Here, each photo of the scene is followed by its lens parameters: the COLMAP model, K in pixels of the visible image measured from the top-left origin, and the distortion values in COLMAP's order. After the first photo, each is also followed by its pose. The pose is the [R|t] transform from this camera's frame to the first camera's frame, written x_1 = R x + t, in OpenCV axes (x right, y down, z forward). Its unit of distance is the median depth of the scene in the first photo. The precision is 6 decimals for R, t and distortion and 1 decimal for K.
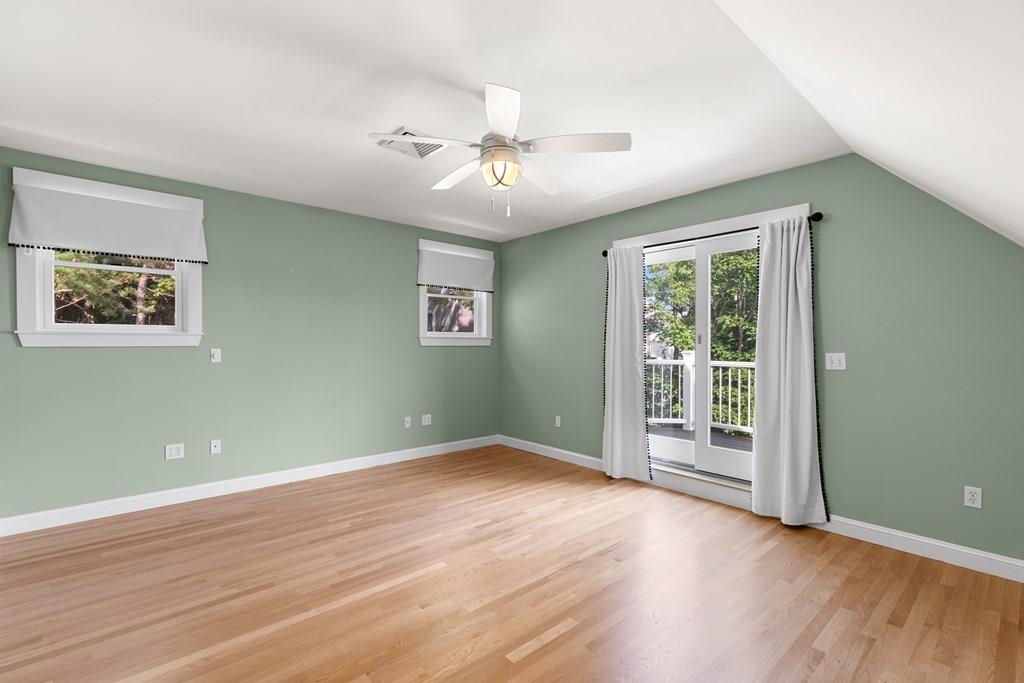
lens RADIAL K [[460.7, 0, 516.5], [0, 460.7, 345.9], [0, 0, 1]] dist [0.001724, -0.000559]
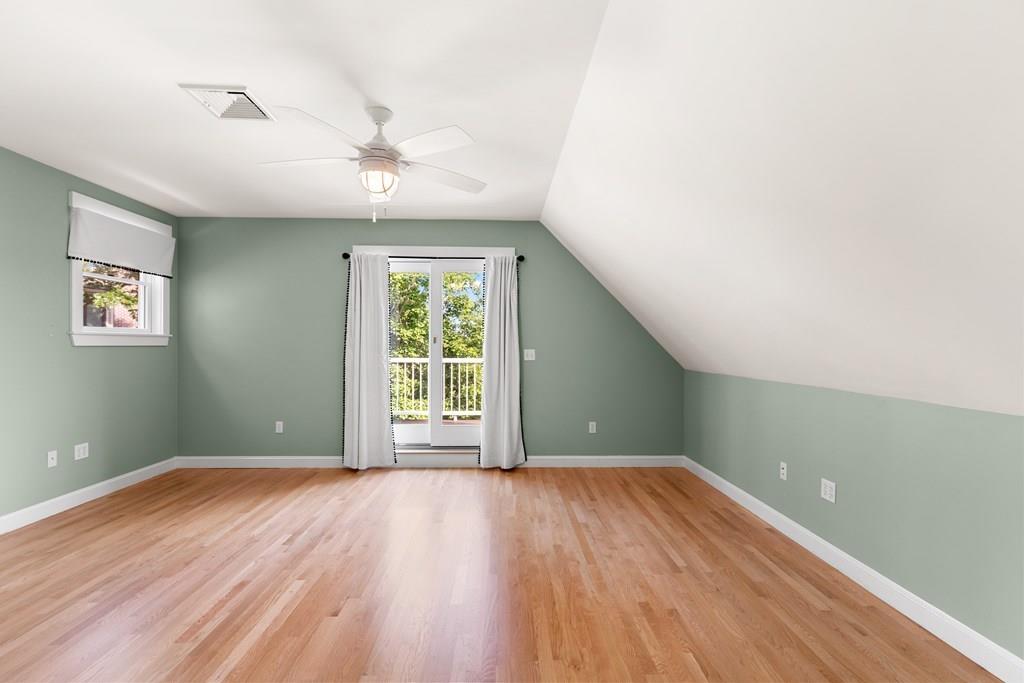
lens RADIAL K [[460.7, 0, 516.5], [0, 460.7, 345.9], [0, 0, 1]] dist [0.001724, -0.000559]
pose [[0.632884, -0.003089, 0.774240, -0.401642], [0.002880, 0.999995, 0.001635, 0.000753], [-0.774241, 0.001195, 0.632890, 0.052991]]
